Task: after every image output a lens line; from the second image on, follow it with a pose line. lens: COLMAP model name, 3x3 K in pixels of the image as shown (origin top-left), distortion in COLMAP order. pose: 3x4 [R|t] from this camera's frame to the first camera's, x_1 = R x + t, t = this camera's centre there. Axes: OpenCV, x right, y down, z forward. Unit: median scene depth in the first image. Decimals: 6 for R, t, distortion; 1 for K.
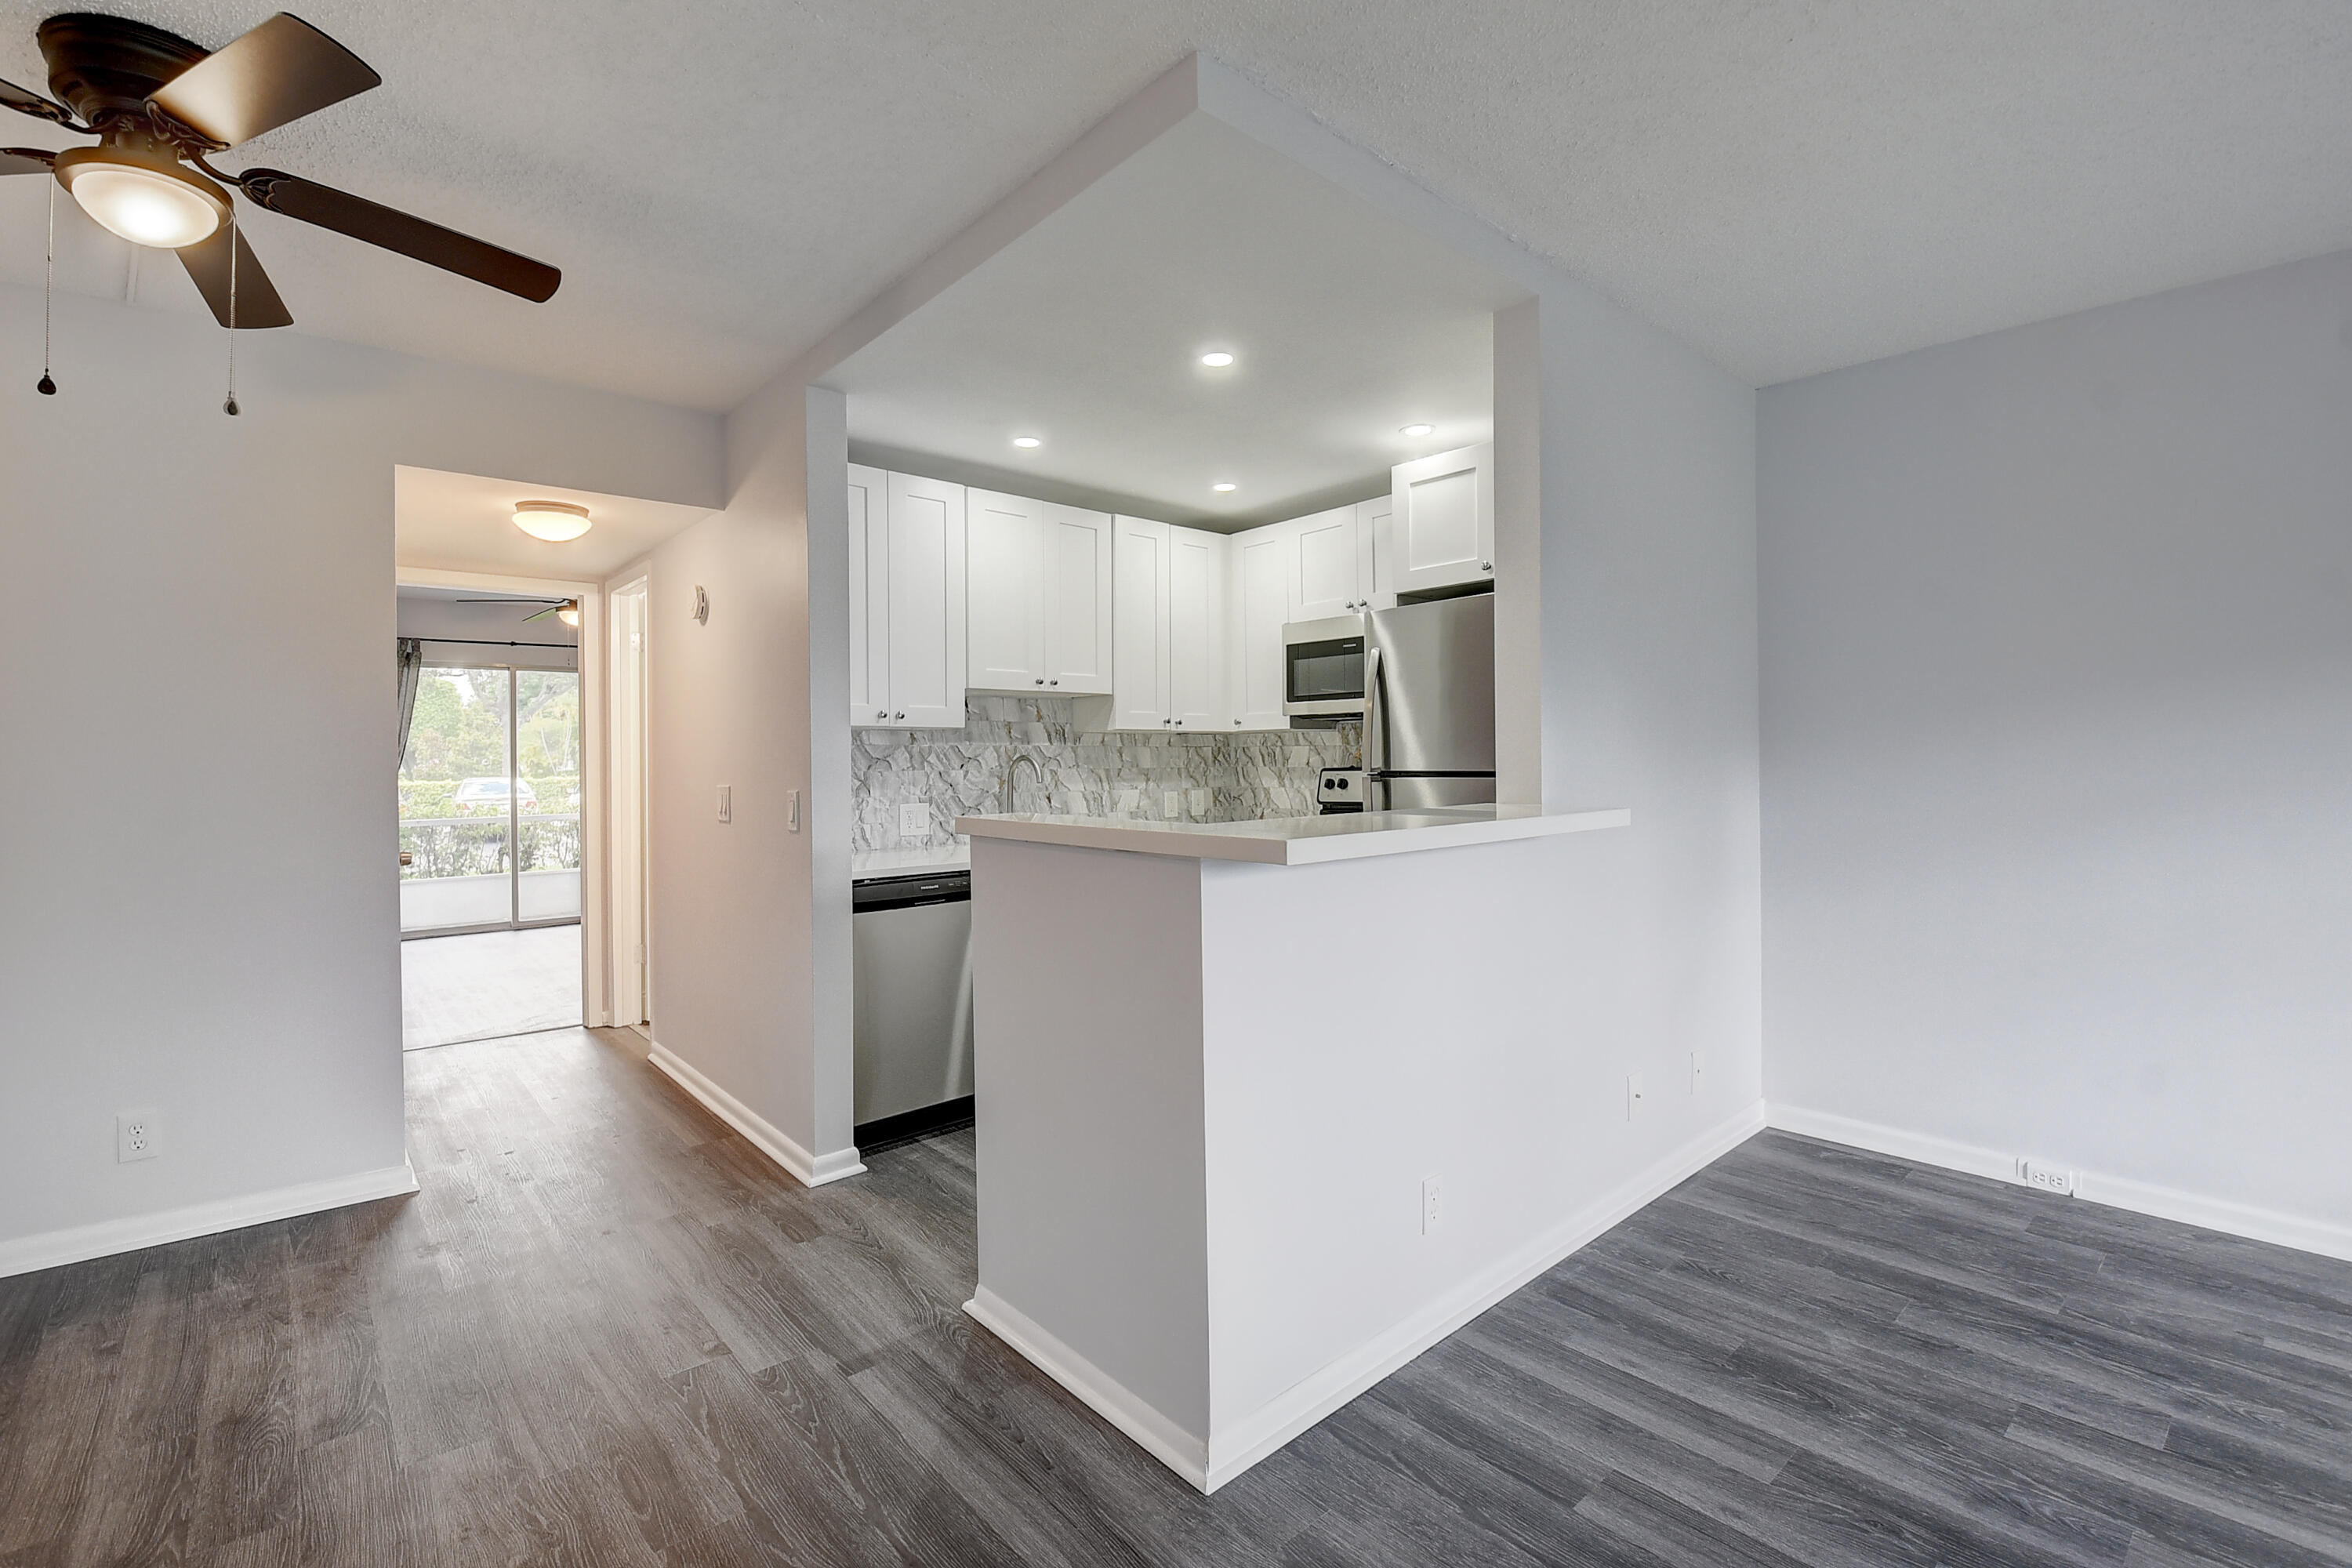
lens RADIAL K [[1052.0, 0, 1171.3], [0, 1052.0, 753.1], [0, 0, 1]] dist [-0.025914, 0.000113]
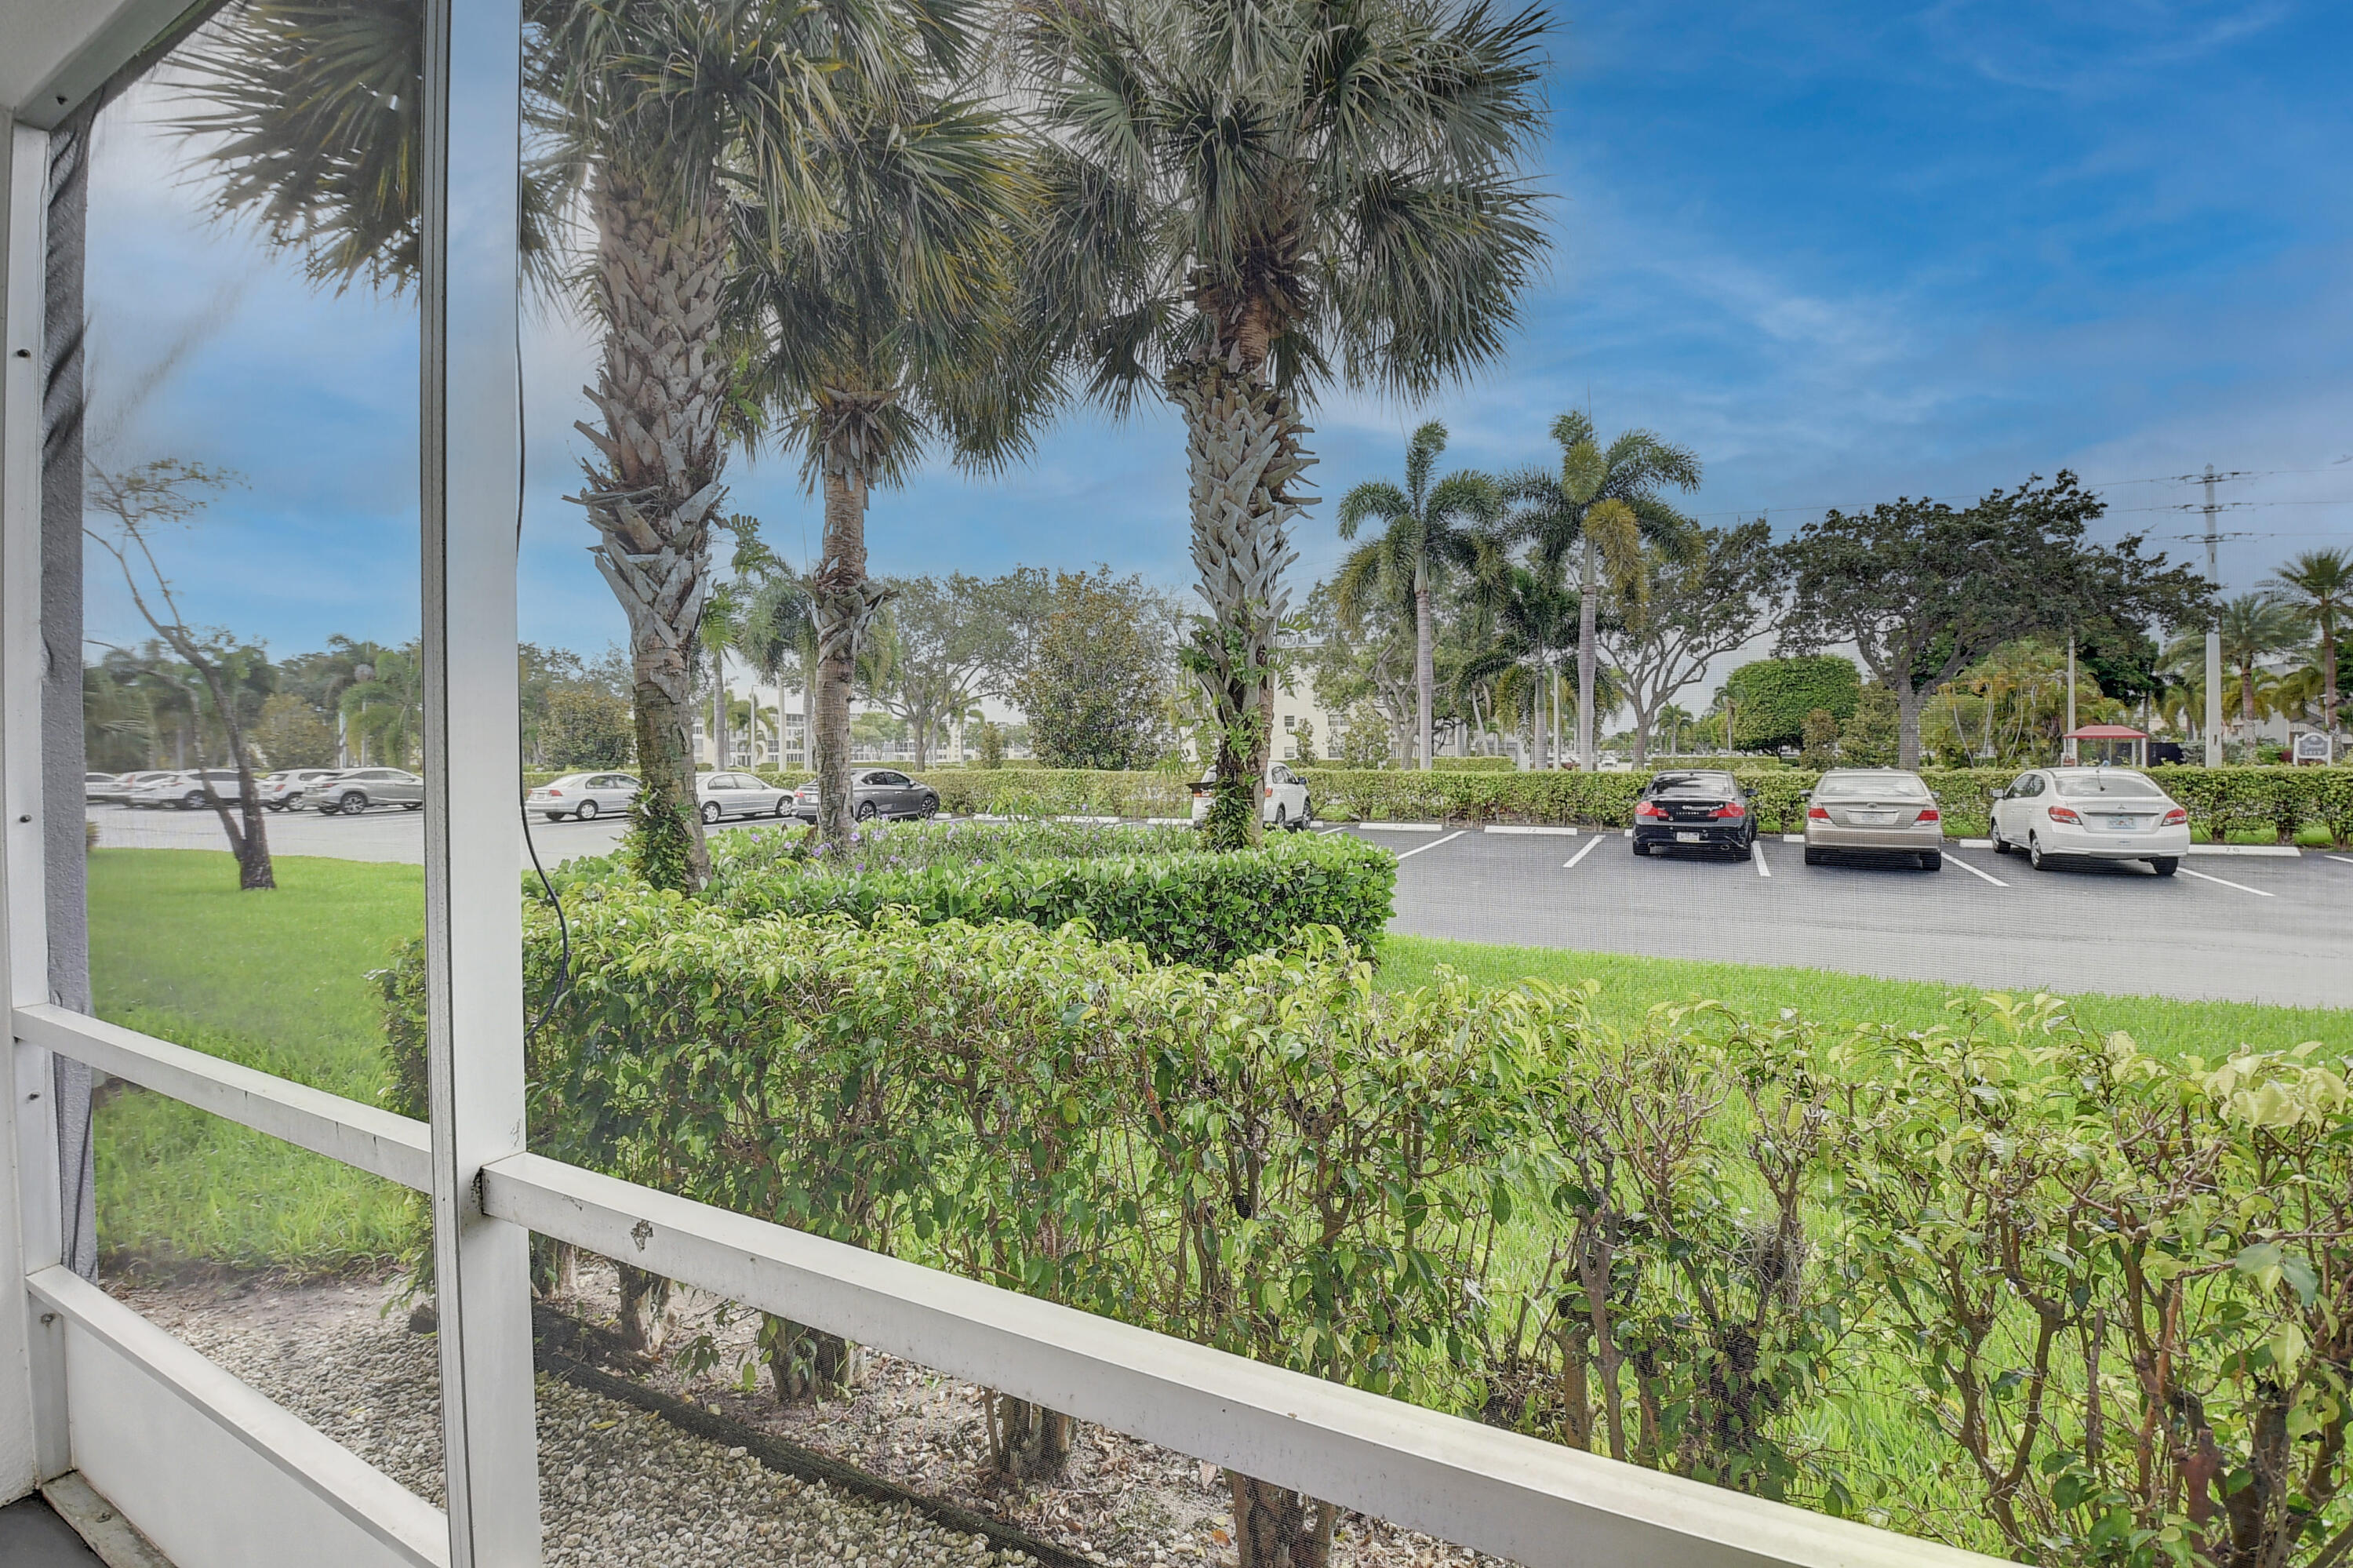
lens RADIAL K [[1033.0, 0, 1170.5], [0, 1033.0, 760.4], [0, 0, 1]] dist [0.007911, -0.022124]
pose [[0.365756, 0.021245, -0.930468, -1.816357], [-0.002151, 0.999756, 0.021981, 0.035454], [0.930708, -0.006038, 0.365712, 3.076960]]
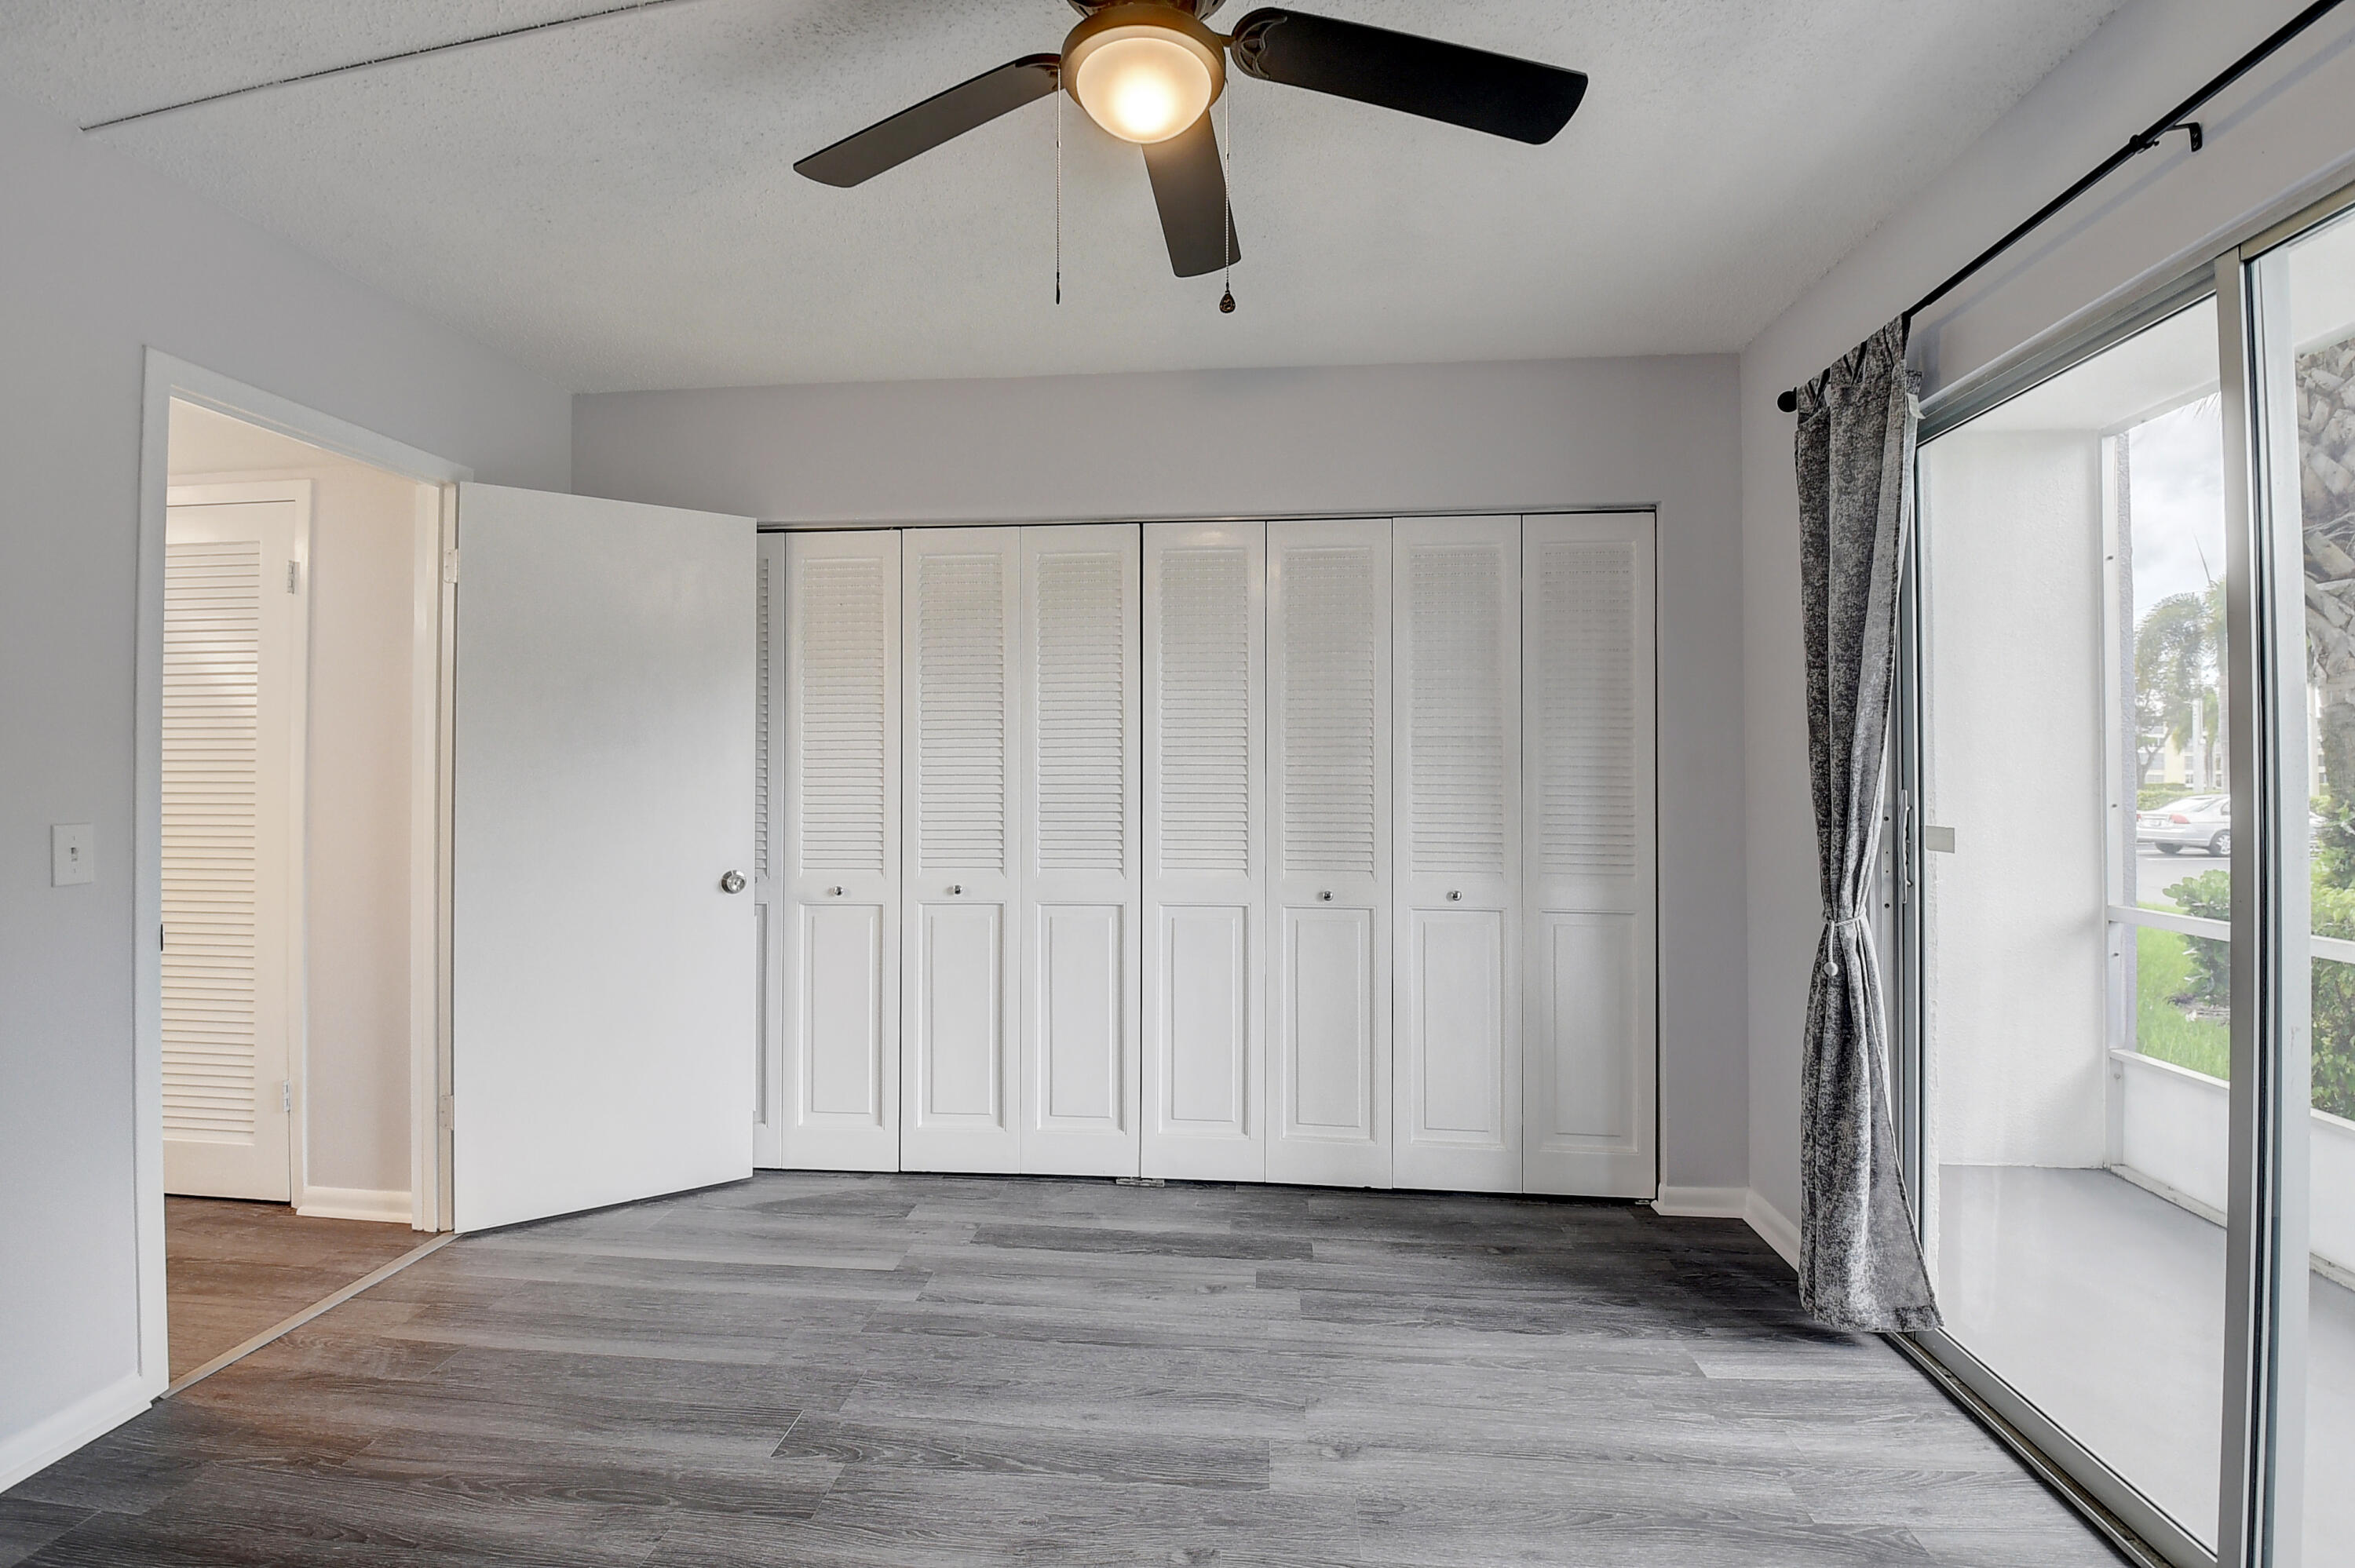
lens RADIAL K [[1033.7, 0, 1171.5], [0, 1033.7, 760.4], [0, 0, 1]] dist [0.007911, -0.022124]
pose [[-0.734016, 0.003221, -0.679125, -1.026544], [0.010679, 0.999920, -0.006799, 0.034643], [0.679049, -0.012243, -0.733991, 2.773550]]
